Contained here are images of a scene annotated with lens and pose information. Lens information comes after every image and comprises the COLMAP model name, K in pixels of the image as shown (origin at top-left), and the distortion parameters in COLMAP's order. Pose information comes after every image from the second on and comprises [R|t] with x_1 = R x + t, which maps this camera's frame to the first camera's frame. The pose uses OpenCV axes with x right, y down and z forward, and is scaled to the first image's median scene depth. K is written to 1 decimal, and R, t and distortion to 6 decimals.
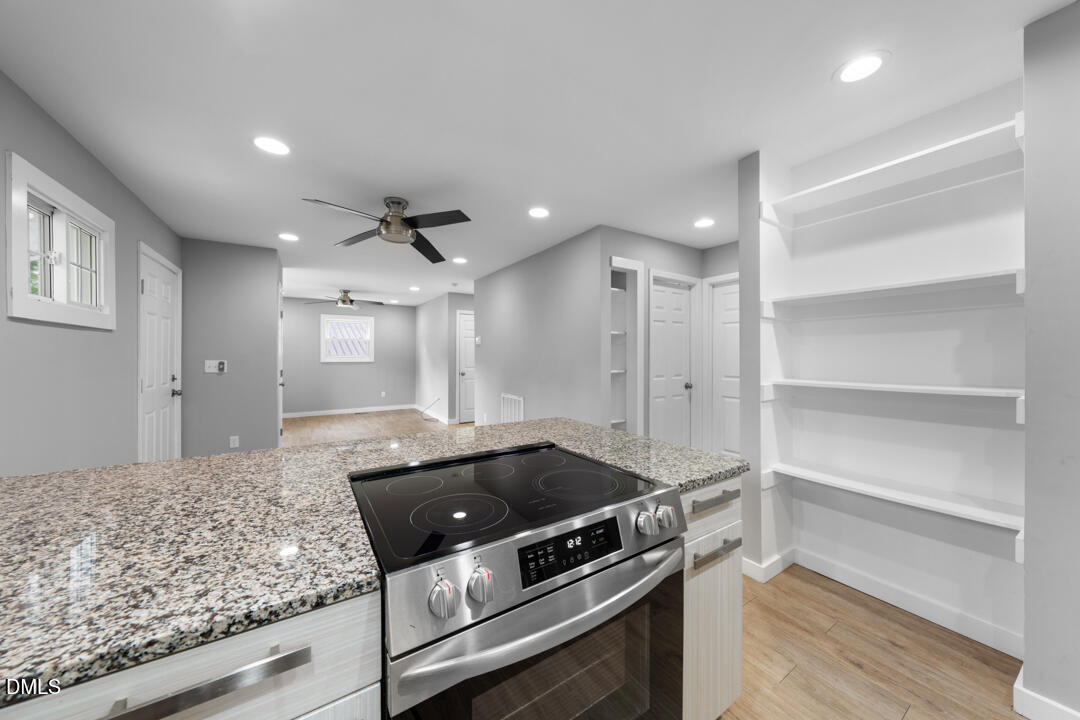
lens RADIAL K [[367.4, 0, 546.3], [0, 367.4, 358.2], [0, 0, 1]] dist [-0.004191, 0.000365]
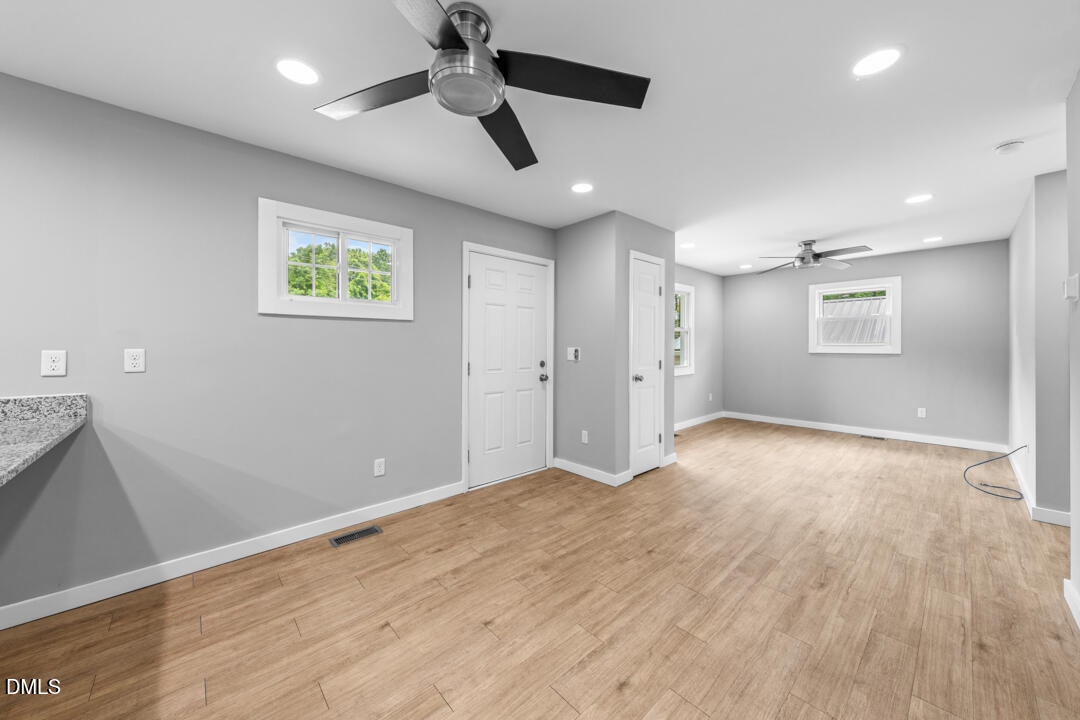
lens RADIAL K [[388.2, 0, 544.9], [0, 388.2, 347.7], [0, 0, 1]] dist [-0.005378, -0.000089]
pose [[0.163659, 0.001965, -0.986515, 0.217862], [-0.005791, 0.999983, 0.001031, 0.014690], [0.986500, 0.005544, 0.163668, 1.886684]]
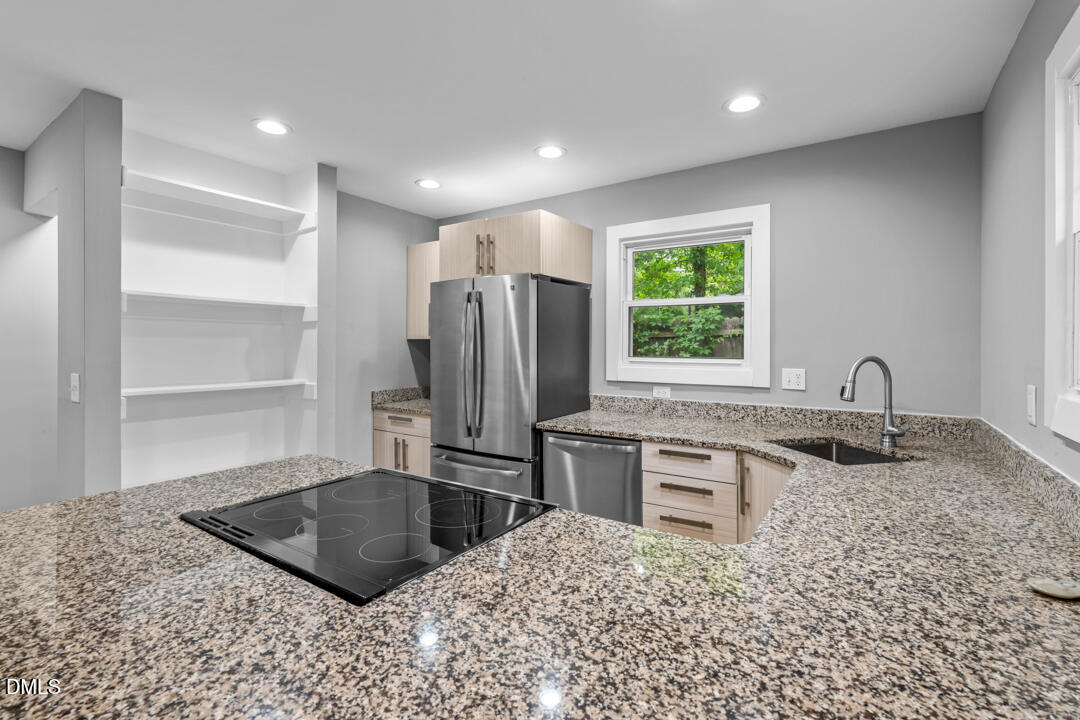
lens RADIAL K [[487.0, 0, 545.3], [0, 487.0, 343.8], [0, 0, 1]] dist [0.000664, -0.000717]
pose [[-0.393264, 0.004020, 0.919417, -1.009529], [0.000004, 0.999990, -0.004370, -0.054029], [-0.919426, -0.001715, -0.393260, 0.791978]]
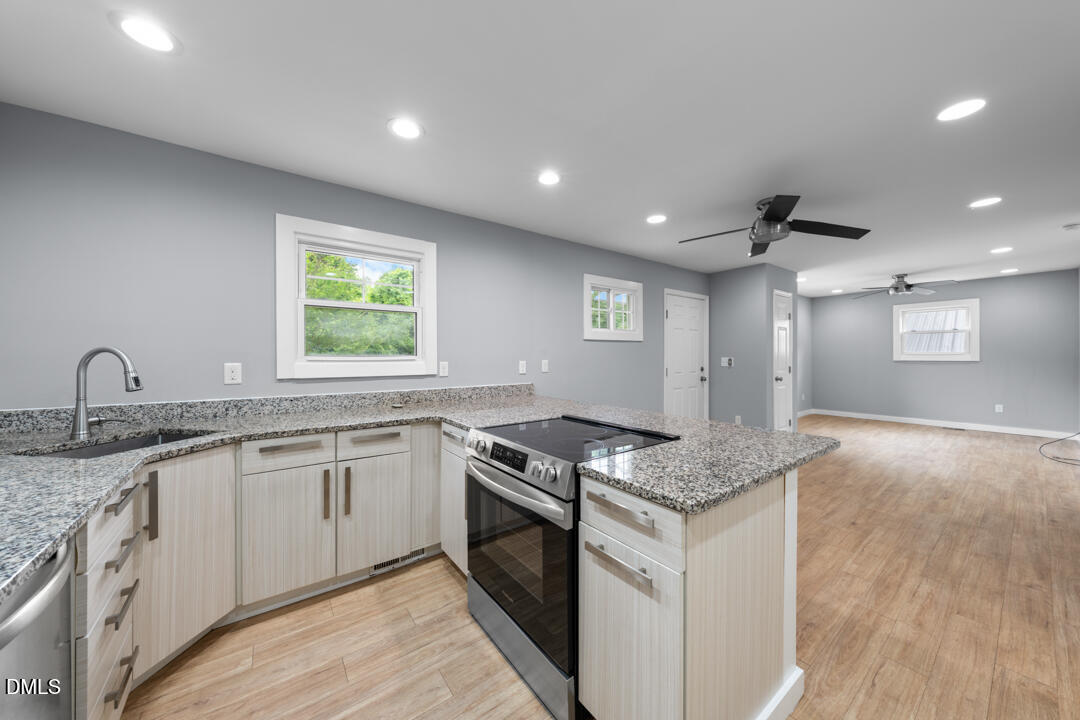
lens RADIAL K [[367.4, 0, 542.0], [0, 367.4, 355.6], [0, 0, 1]] dist [-0.004191, 0.000365]
pose [[0.057569, -0.000903, -0.998341, 1.057609], [-0.000241, 1.000000, -0.000919, 0.001647], [0.998342, 0.000293, 0.057569, 0.573823]]
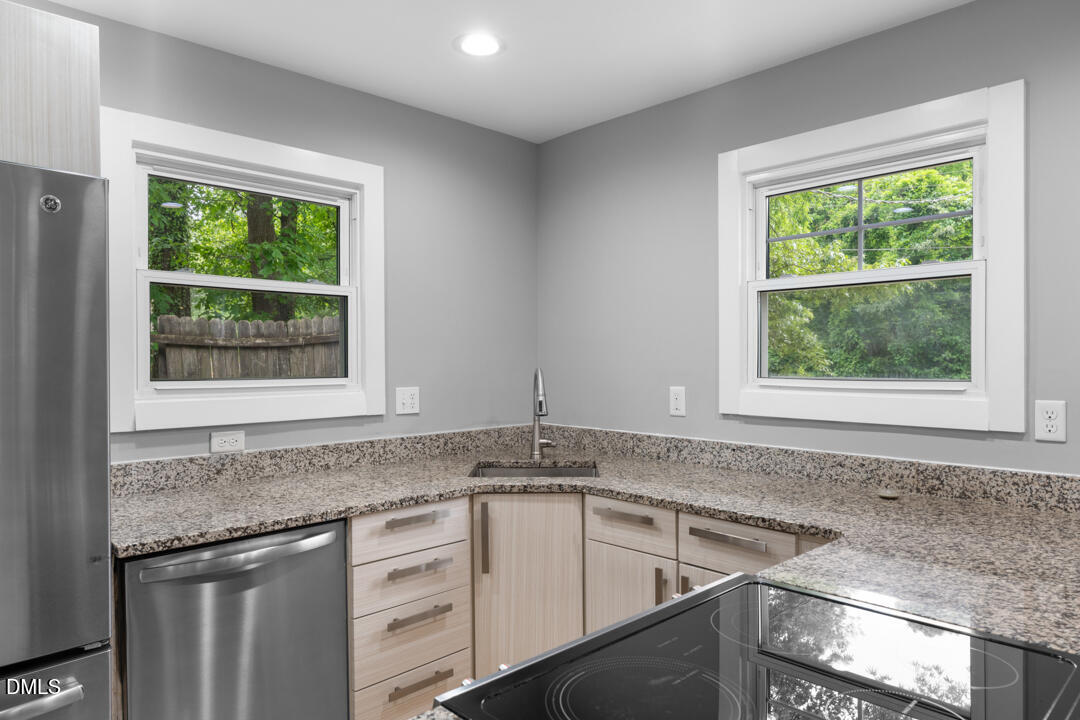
lens RADIAL K [[695.4, 0, 548.3], [0, 695.4, 365.8], [0, 0, 1]] dist [0.007063, -0.005092]
pose [[-0.982636, 0.007343, -0.185399, 0.259092], [0.005209, 0.999915, 0.011994, -0.053990], [0.185471, 0.010820, -0.982590, 1.300858]]
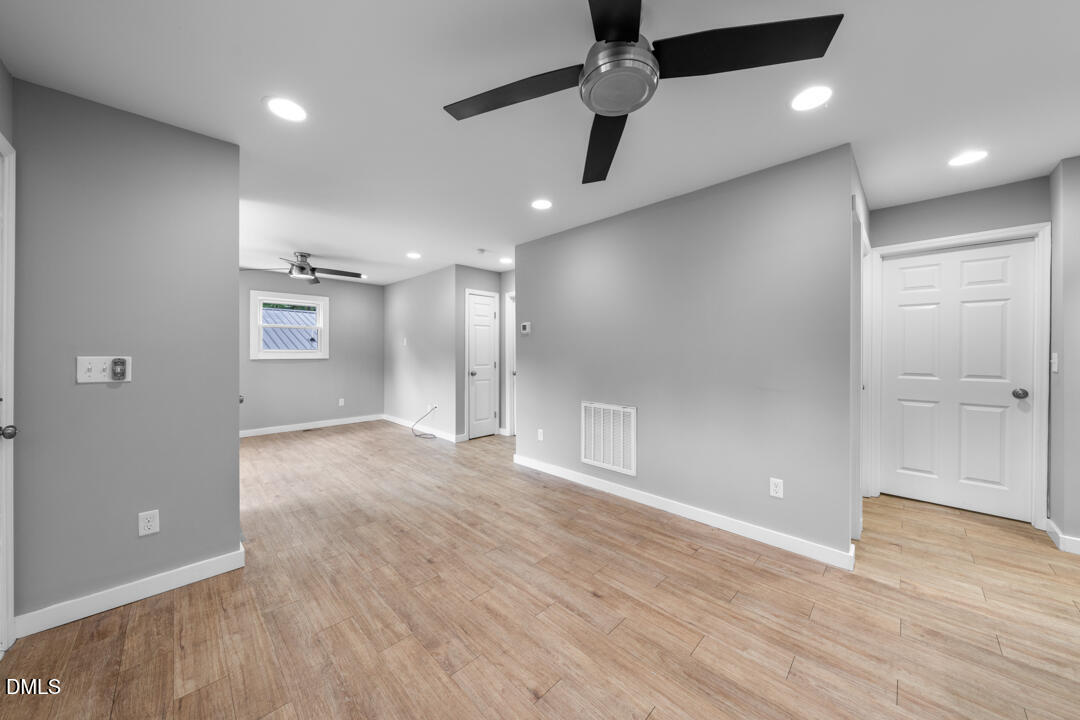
lens RADIAL K [[367.4, 0, 543.0], [0, 367.4, 354.7], [0, 0, 1]] dist [-0.004191, 0.000365]
pose [[0.977793, -0.003204, 0.209549, -1.113449], [0.002965, 0.999995, 0.001454, 0.012713], [-0.209552, -0.000800, 0.977797, 1.044829]]
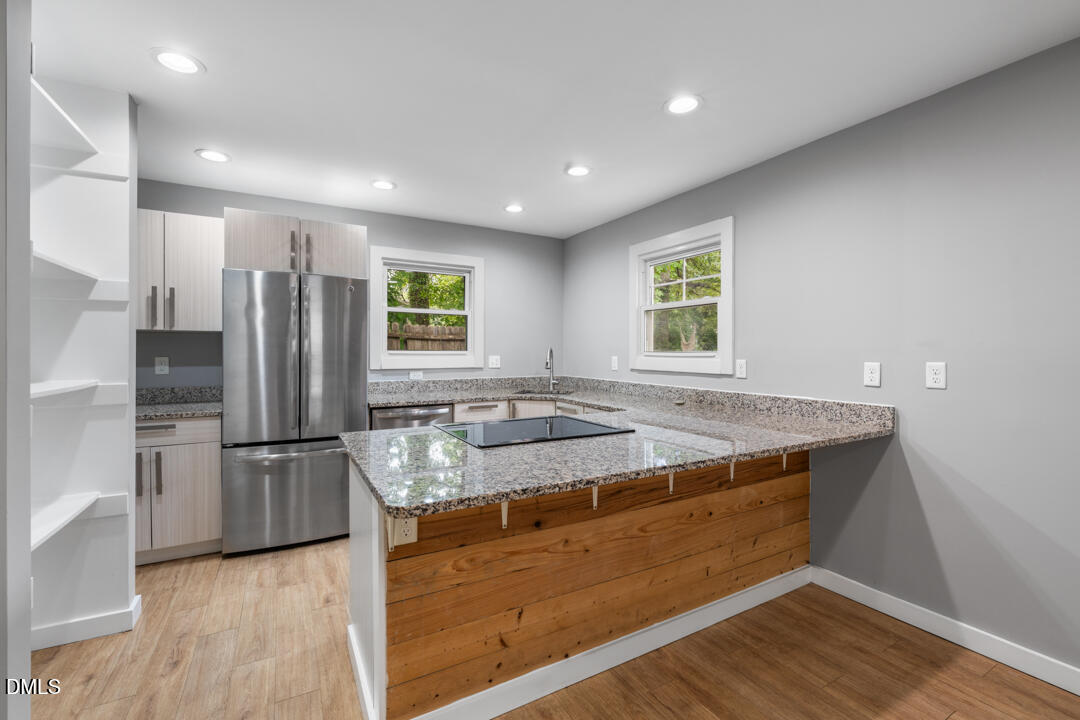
lens RADIAL K [[460.9, 0, 544.1], [0, 460.9, 353.7], [0, 0, 1]] dist [0.001715, 0.000032]
pose [[-0.998079, -0.001483, 0.061936, -0.216975], [-0.001011, 0.999970, 0.007653, -0.006510], [-0.061945, 0.007576, -0.998051, 2.189395]]
